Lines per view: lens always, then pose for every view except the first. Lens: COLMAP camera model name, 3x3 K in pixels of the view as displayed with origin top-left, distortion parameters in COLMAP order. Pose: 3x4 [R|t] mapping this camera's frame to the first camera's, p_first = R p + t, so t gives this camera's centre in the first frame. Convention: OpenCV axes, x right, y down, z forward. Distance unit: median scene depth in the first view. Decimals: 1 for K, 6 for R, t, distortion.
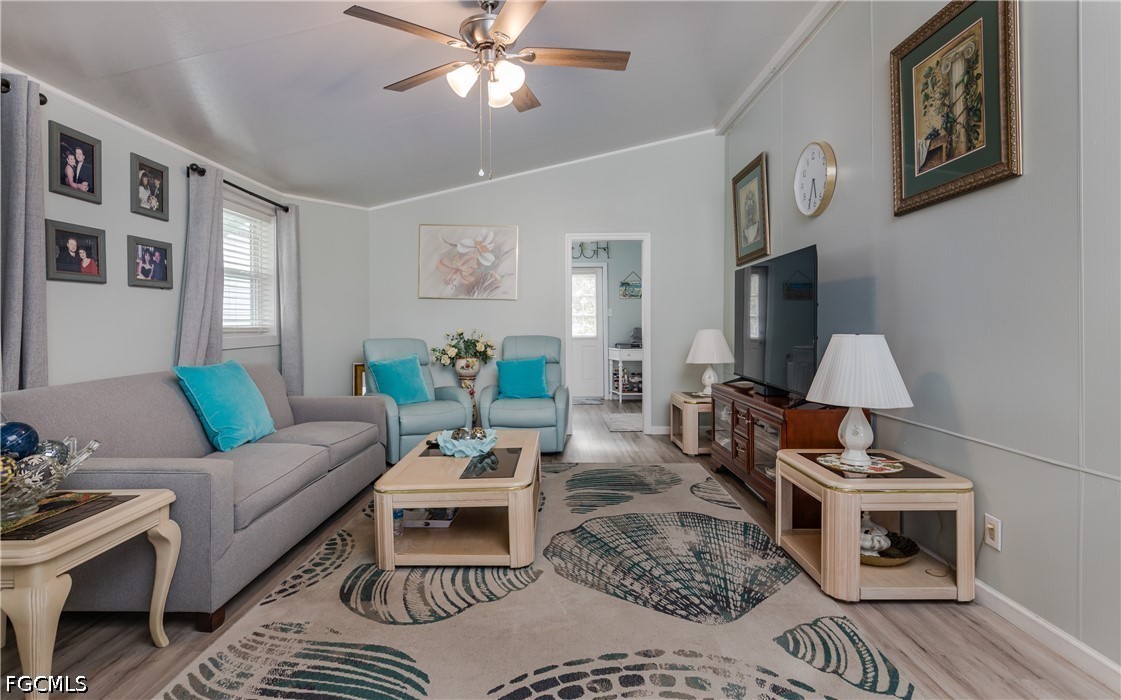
lens RADIAL K [[553.6, 0, 555.6], [0, 553.6, 327.0], [0, 0, 1]] dist [-0.004322, 0.000645]
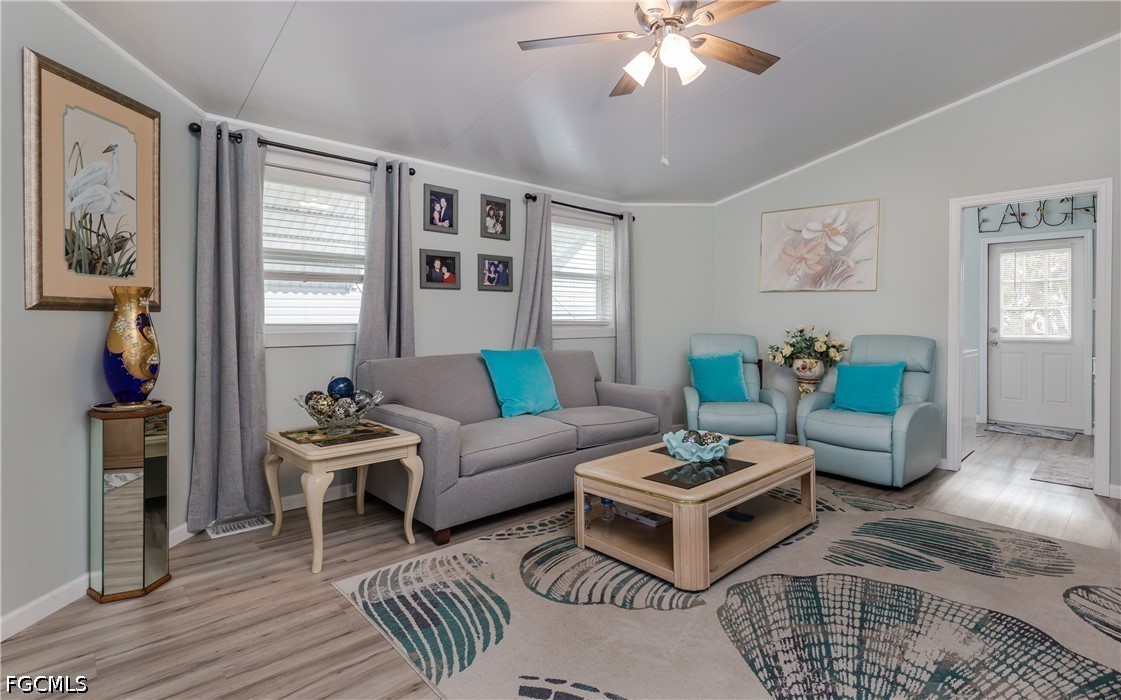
lens RADIAL K [[553.6, 0, 548.5], [0, 553.6, 321.8], [0, 0, 1]] dist [-0.004322, 0.000645]
pose [[0.674001, 0.009547, -0.738669, 0.419427], [-0.010271, 0.999941, 0.003552, -0.002250], [0.738659, 0.005193, 0.674059, 0.213794]]
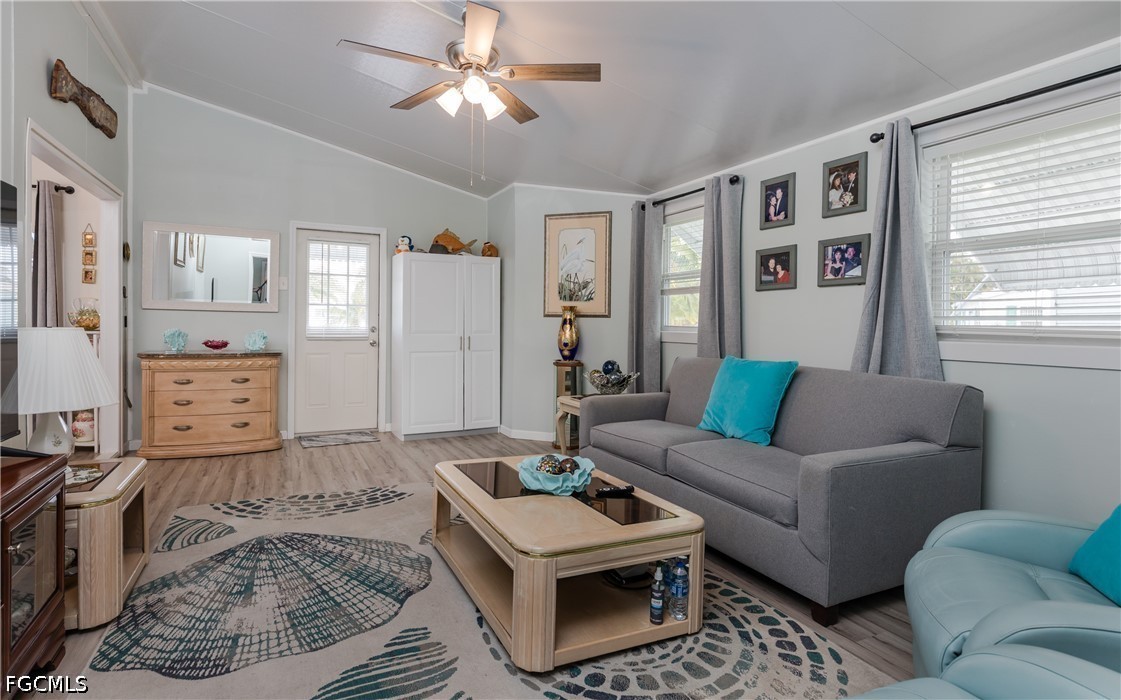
lens RADIAL K [[553.6, 0, 551.2], [0, 553.6, 324.3], [0, 0, 1]] dist [-0.004322, 0.000645]
pose [[-0.897197, -0.002618, -0.441623, 0.213646], [-0.010088, 0.999843, 0.014569, -0.011783], [0.441516, 0.017526, -0.897082, 1.952539]]
